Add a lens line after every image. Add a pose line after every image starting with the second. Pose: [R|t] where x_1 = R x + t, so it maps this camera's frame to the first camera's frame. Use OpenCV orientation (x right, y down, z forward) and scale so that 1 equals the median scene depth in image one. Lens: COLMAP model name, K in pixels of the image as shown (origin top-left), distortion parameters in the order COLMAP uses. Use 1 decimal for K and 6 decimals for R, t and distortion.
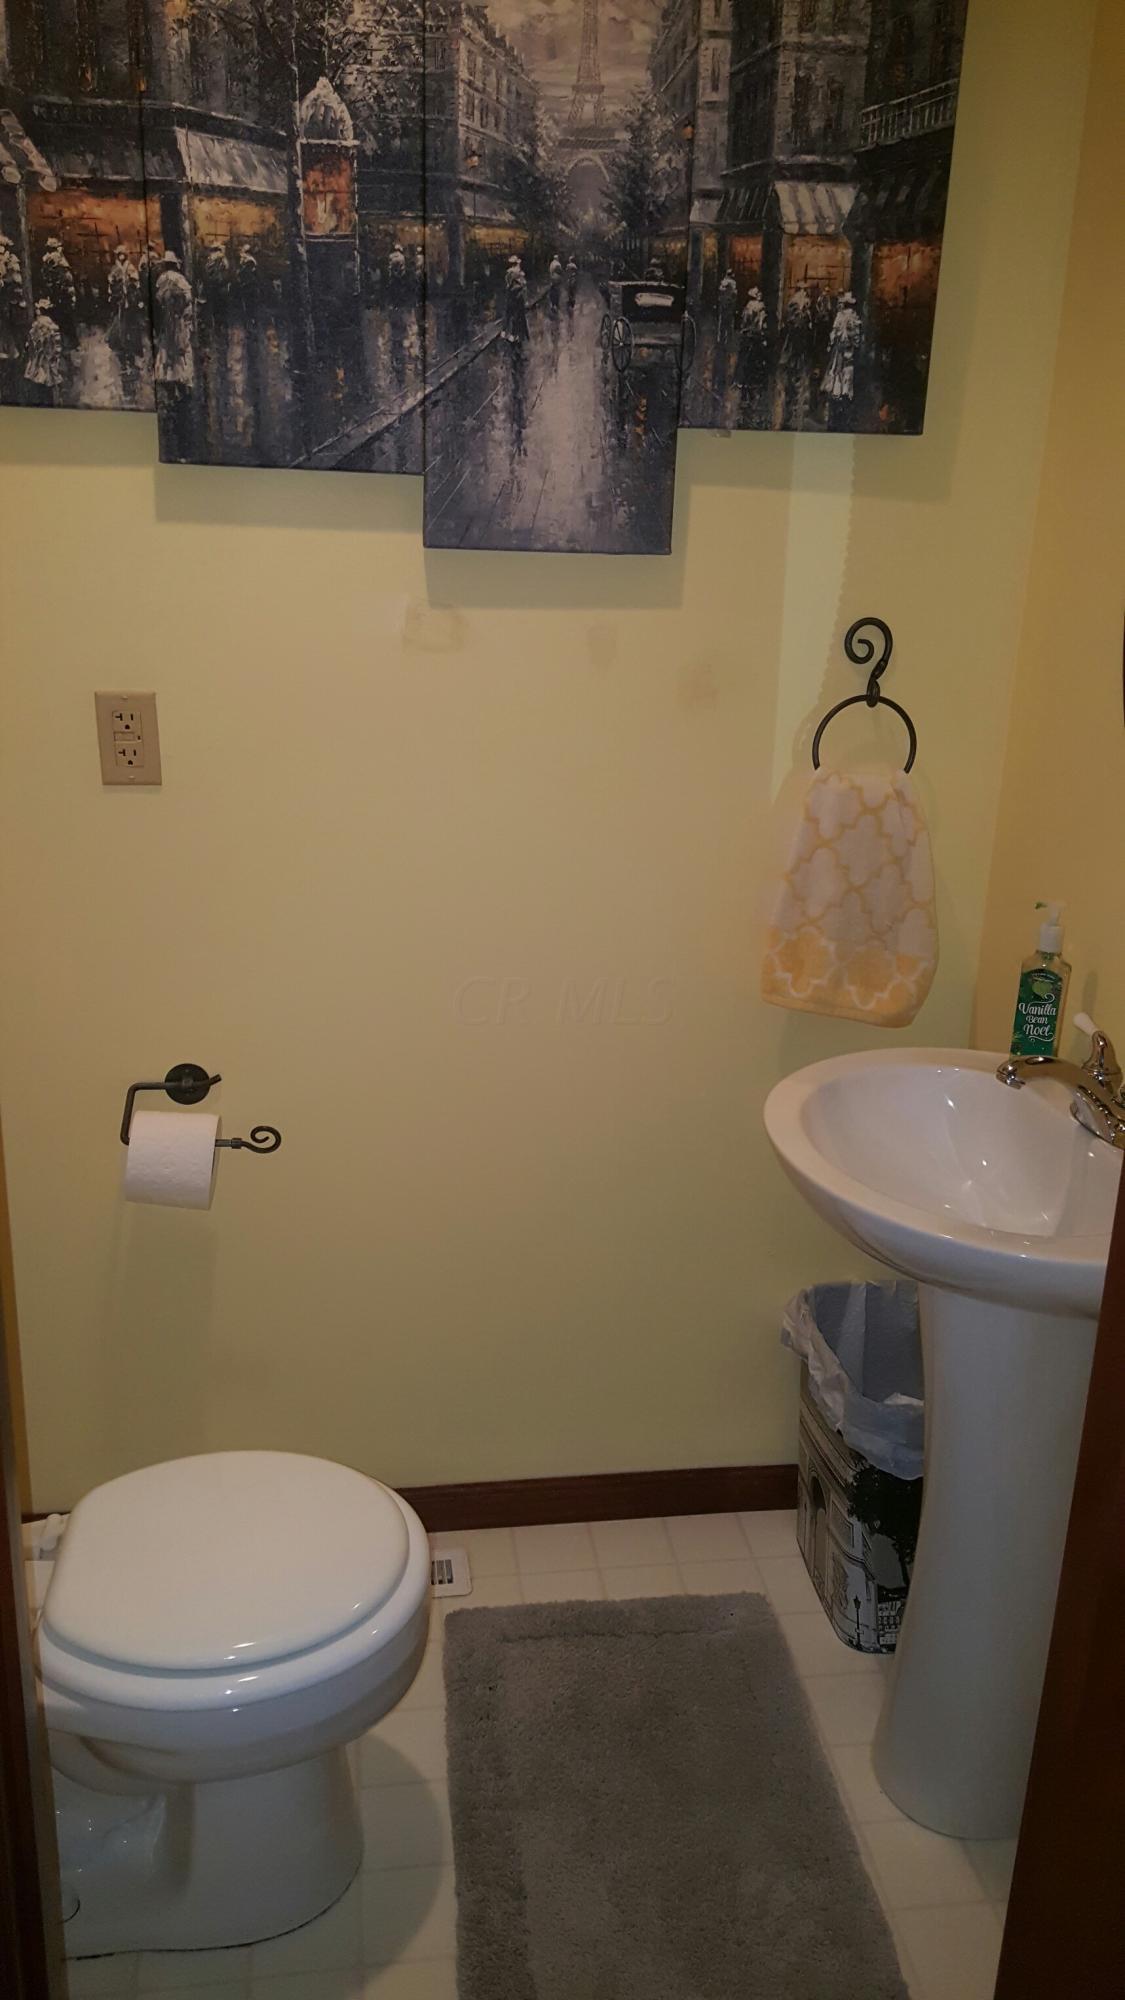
lens RADIAL K [[1491.8, 0, 562.7], [0, 1491.8, 1007.2], [0, 0, 1]] dist [0.044662, -0.058862]
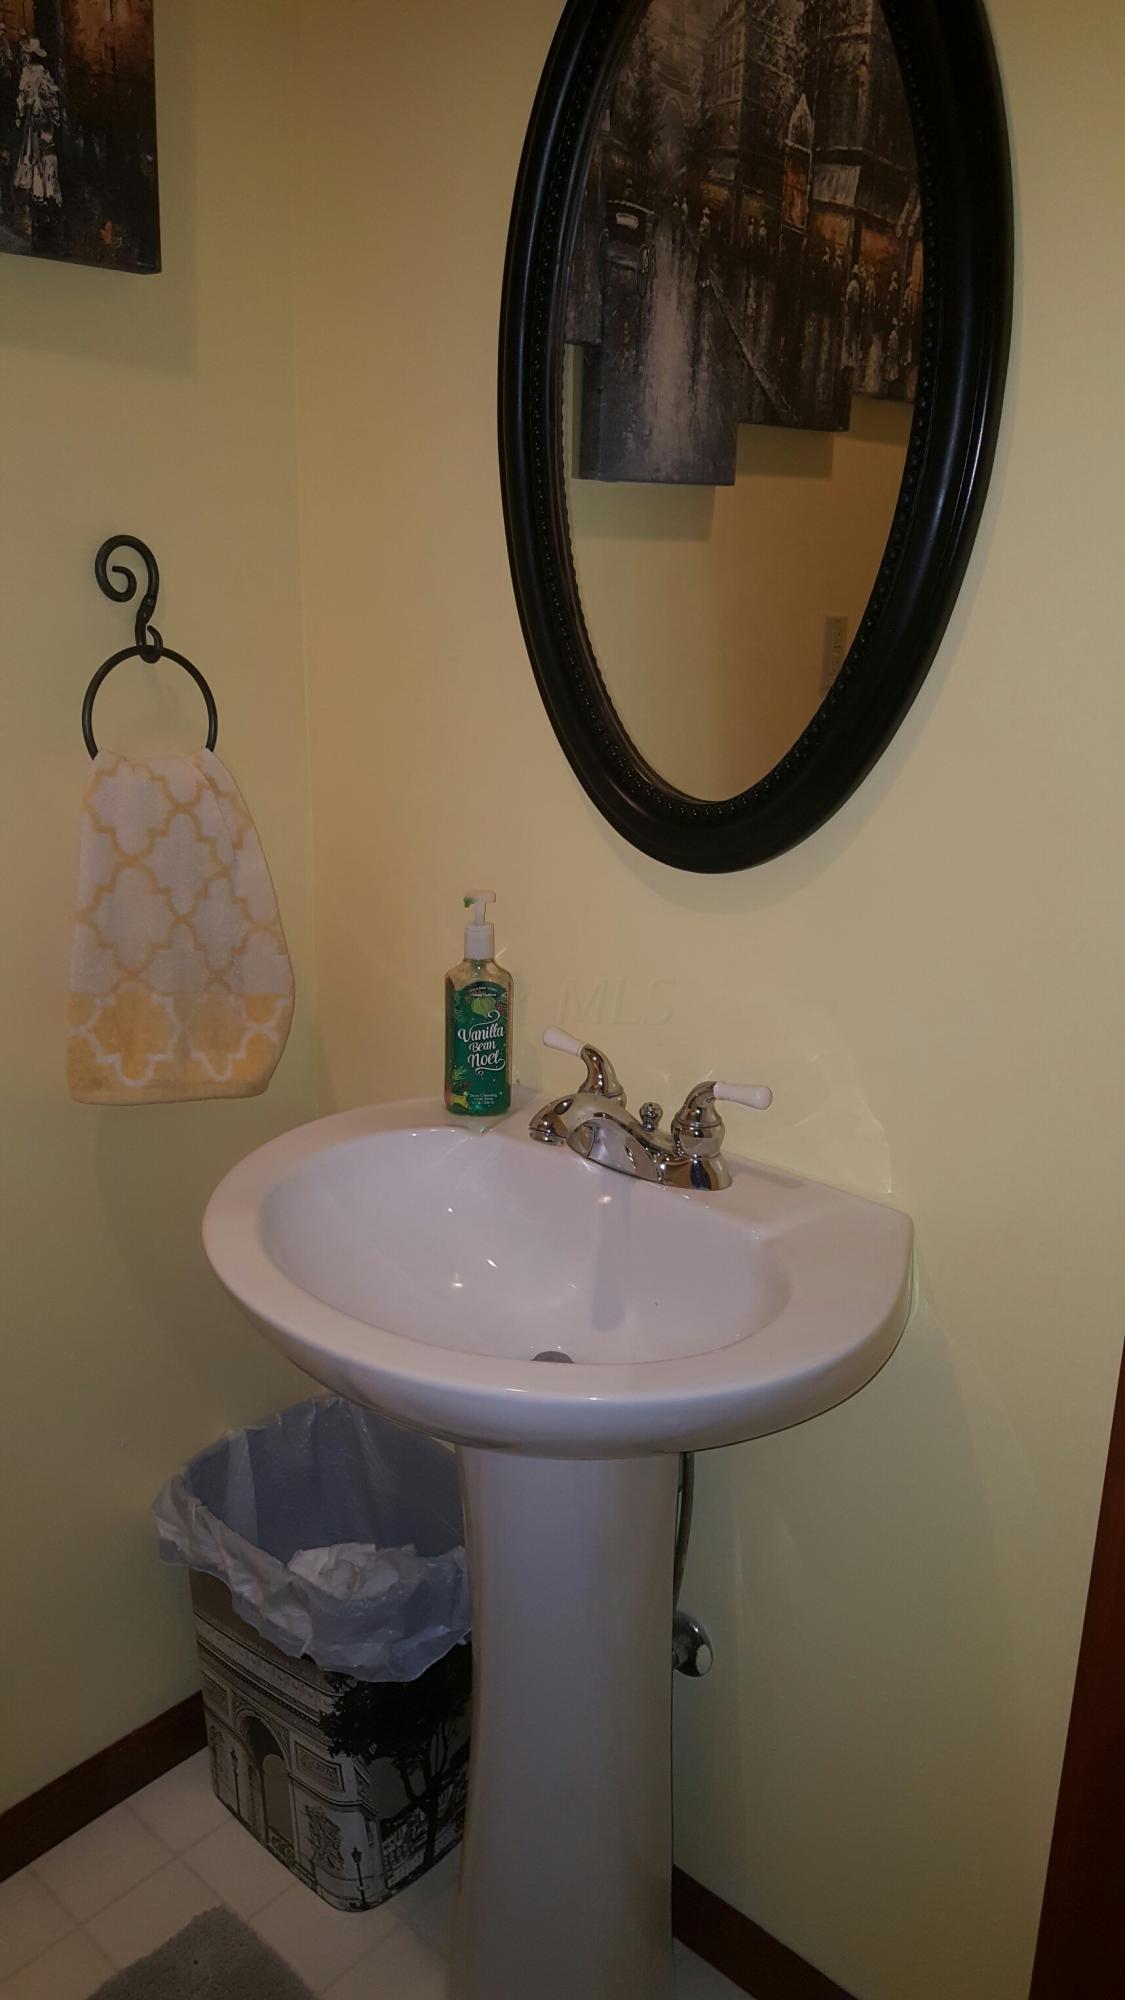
lens RADIAL K [[1491.8, 0, 555.5], [0, 1491.8, 985.4], [0, 0, 1]] dist [0.044662, -0.058862]
pose [[0.764379, -0.191789, 0.615583, -0.111903], [0.196073, 0.978662, 0.061441, -0.057144], [-0.614231, 0.073735, 0.785674, 0.336644]]
